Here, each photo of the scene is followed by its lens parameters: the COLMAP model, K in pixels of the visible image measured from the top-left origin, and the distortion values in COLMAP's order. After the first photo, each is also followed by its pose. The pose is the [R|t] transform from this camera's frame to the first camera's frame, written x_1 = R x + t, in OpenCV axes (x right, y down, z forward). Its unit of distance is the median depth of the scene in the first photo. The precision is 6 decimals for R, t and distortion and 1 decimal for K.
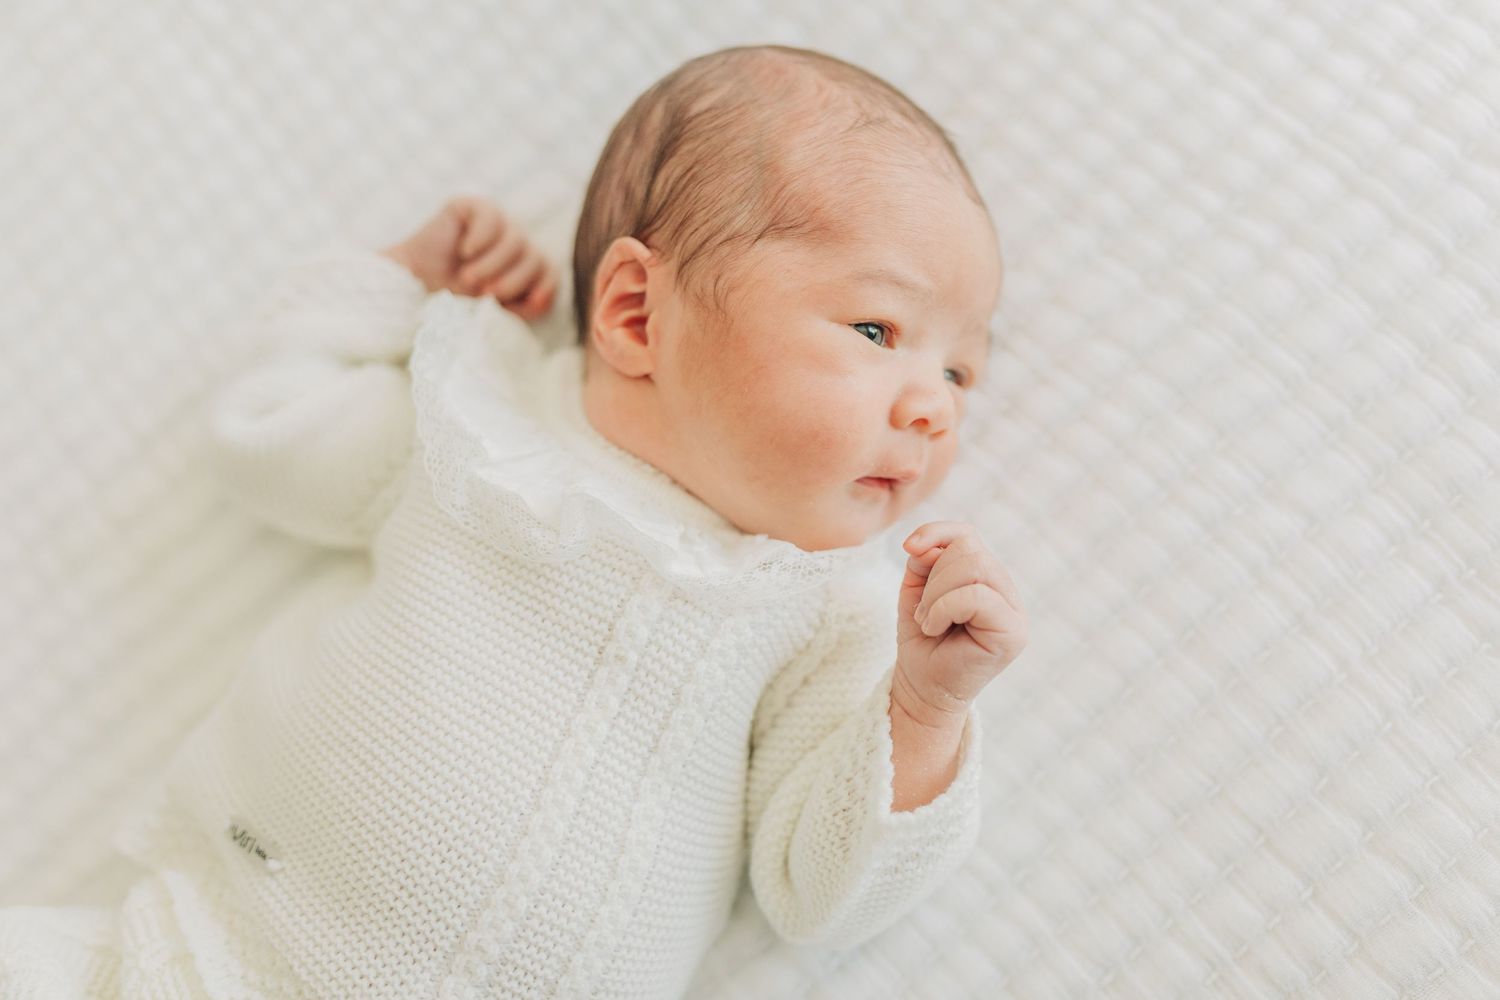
lens RADIAL K [[1510.7, 0, 681.9], [0, 1510.7, 558.2], [0, 0, 1]] dist [-0.002460, 0.000000]
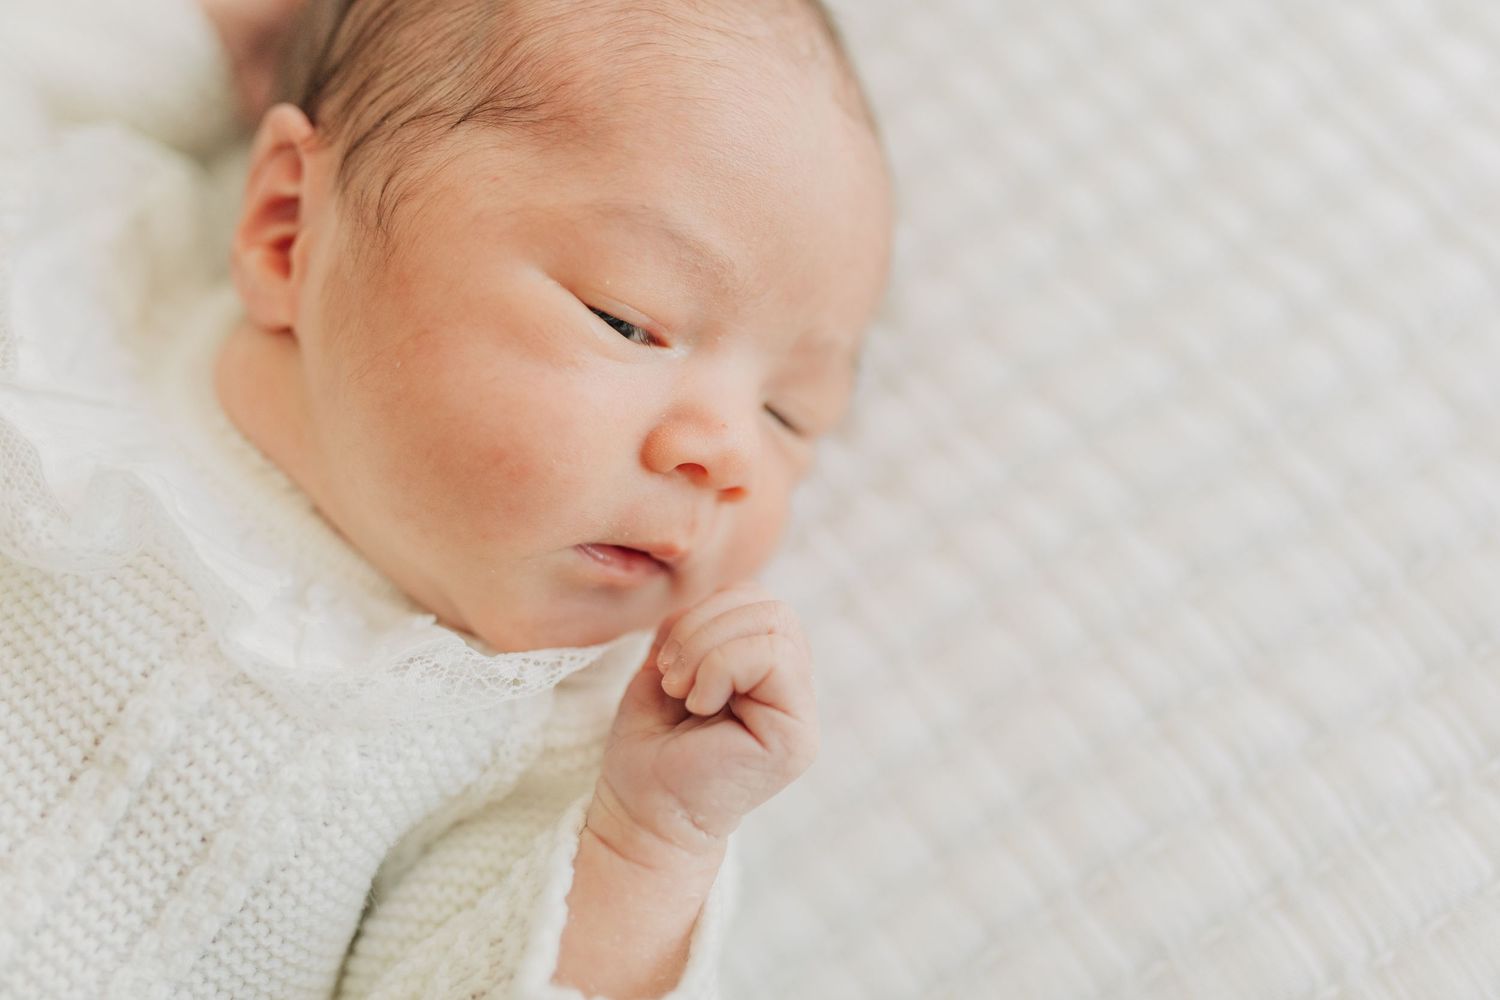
lens RADIAL K [[1510.7, 0, 741.5], [0, 1510.7, 510.8], [0, 0, 1]] dist [-0.002460, 0.000000]
pose [[0.986723, 0.162402, -0.001747, 0.175517], [-0.162075, 0.983930, -0.074930, -0.030407], [-0.010450, 0.074218, 0.997187, 0.387613]]
